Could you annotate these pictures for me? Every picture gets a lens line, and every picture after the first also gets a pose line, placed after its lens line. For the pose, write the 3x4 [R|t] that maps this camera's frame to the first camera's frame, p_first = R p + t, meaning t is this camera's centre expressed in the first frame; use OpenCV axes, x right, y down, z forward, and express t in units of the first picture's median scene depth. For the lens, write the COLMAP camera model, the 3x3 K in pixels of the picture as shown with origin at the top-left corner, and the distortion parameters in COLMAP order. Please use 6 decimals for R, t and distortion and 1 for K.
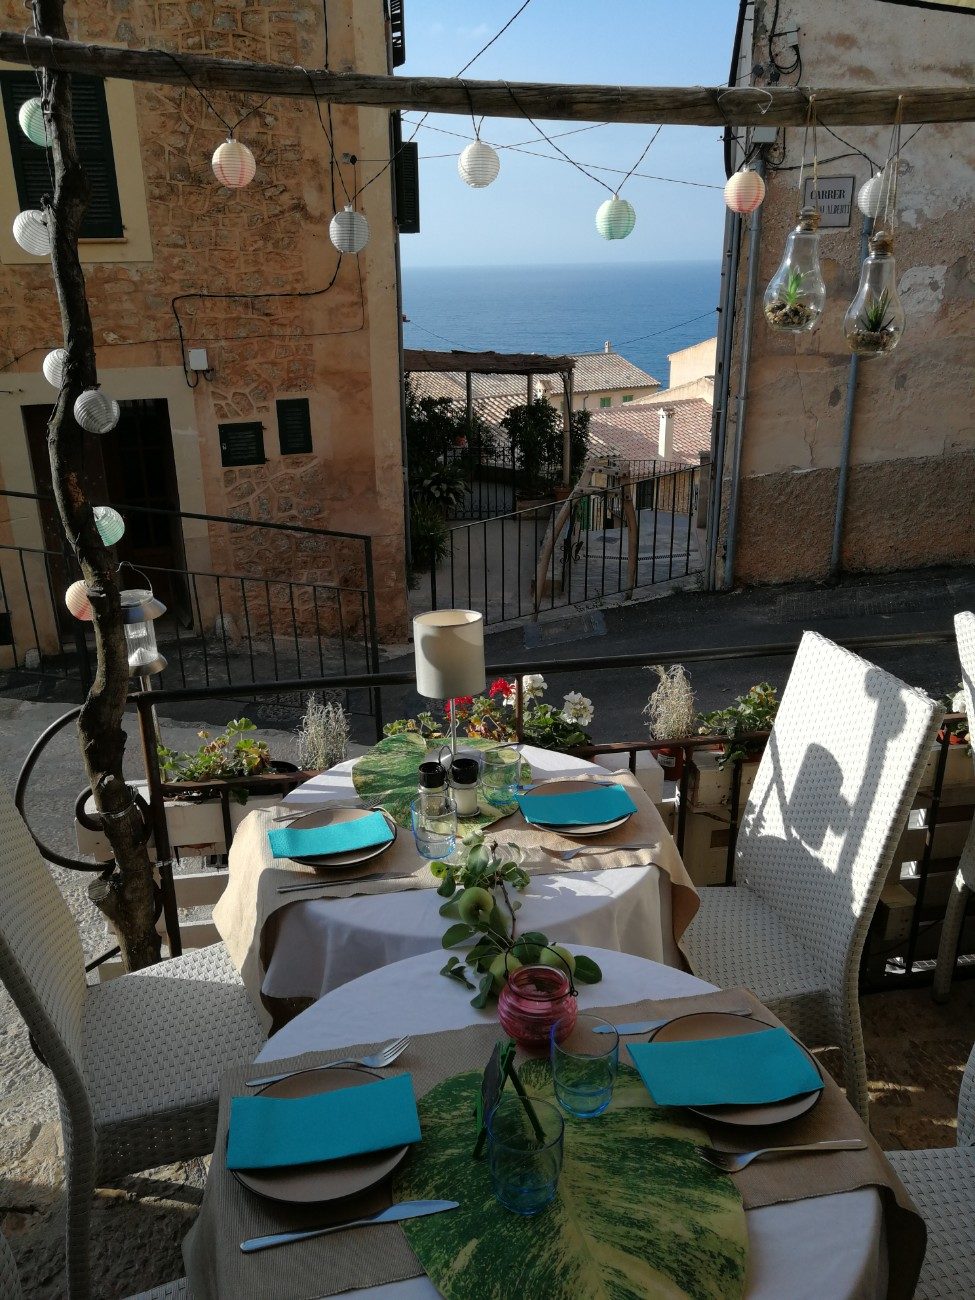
lens RADIAL K [[1036.4, 0, 468.2], [0, 1036.4, 623.5], [0, 0, 1]] dist [0.060287, -0.065635]
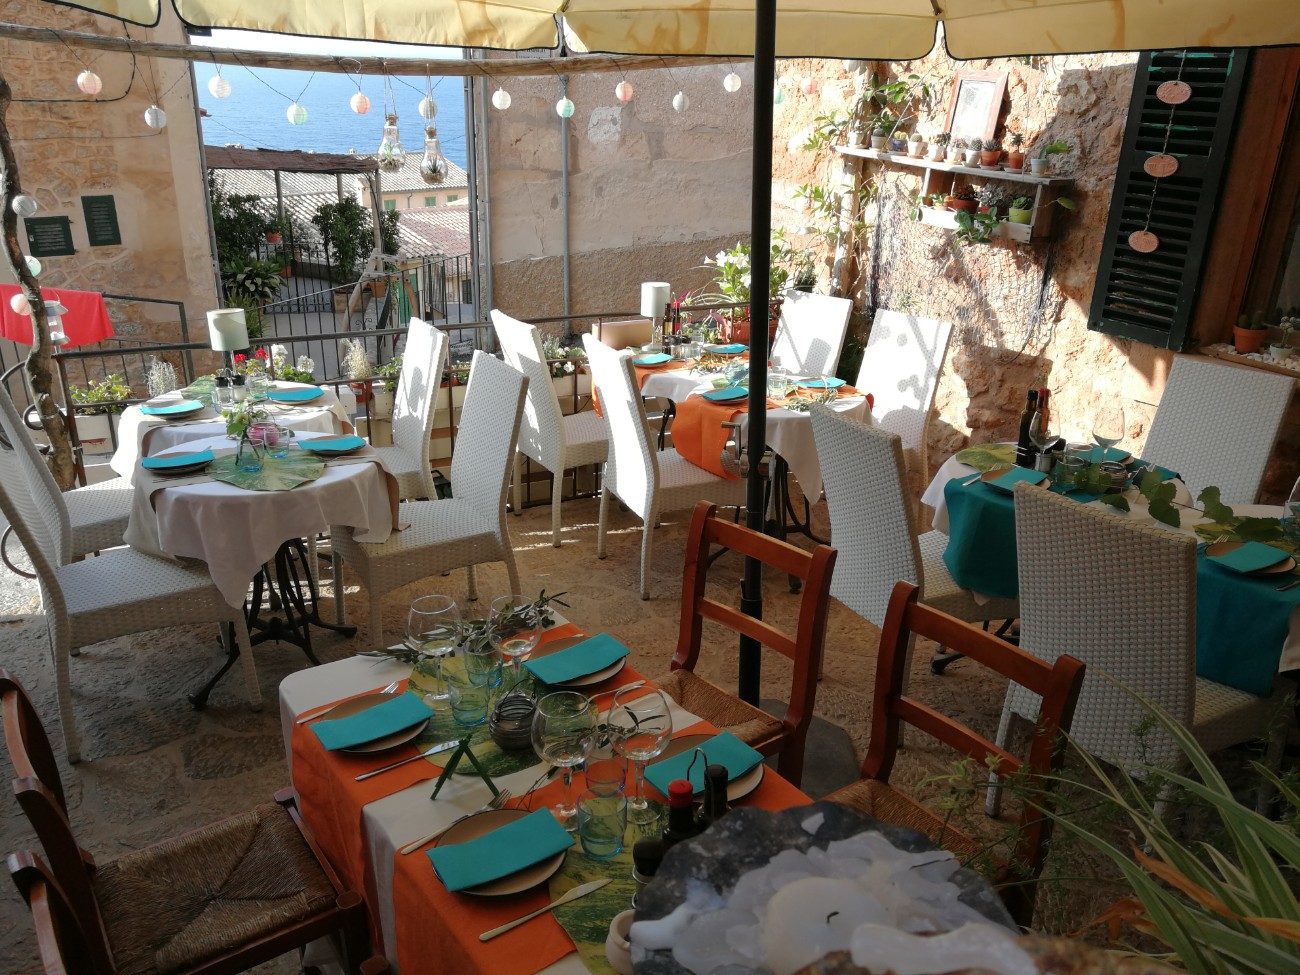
lens RADIAL K [[1036.4, 0, 650.0], [0, 1036.4, 487.5], [0, 0, 1]] dist [0.060287, -0.065635]
pose [[0.949138, -0.073718, 0.306108, 0.029612], [0.055936, 0.996219, 0.066472, 0.063247], [-0.309850, -0.045969, 0.949673, -0.310074]]
